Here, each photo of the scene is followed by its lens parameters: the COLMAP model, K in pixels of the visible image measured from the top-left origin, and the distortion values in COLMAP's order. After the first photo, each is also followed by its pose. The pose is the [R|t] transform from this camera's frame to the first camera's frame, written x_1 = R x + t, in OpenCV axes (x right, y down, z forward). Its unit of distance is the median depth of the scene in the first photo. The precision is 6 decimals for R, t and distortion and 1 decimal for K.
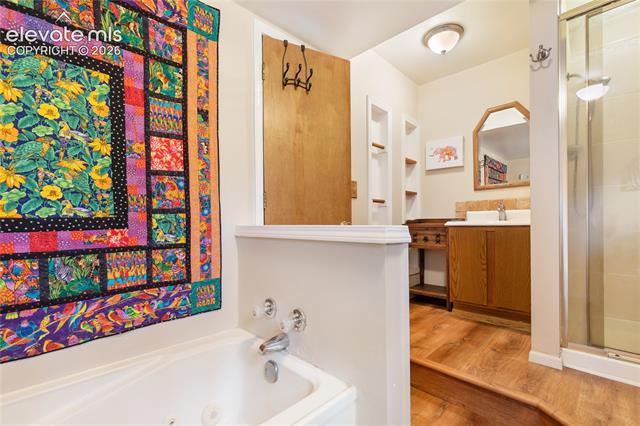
lens RADIAL K [[287.8, 0, 314.4], [0, 287.8, 224.2], [0, 0, 1]] dist [-0.000557, -0.001173]
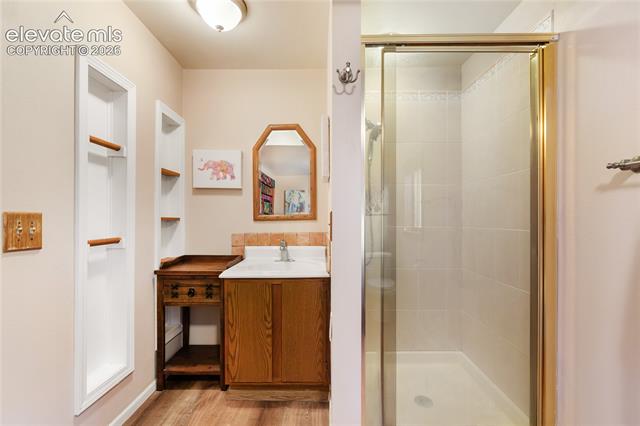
lens RADIAL K [[287.8, 0, 322.6], [0, 287.8, 215.9], [0, 0, 1]] dist [-0.000557, -0.001173]
pose [[0.707057, 0.015164, 0.706994, 0.122780], [-0.001597, 0.999802, -0.019847, -0.117567], [-0.707154, 0.012904, 0.706941, 0.297334]]
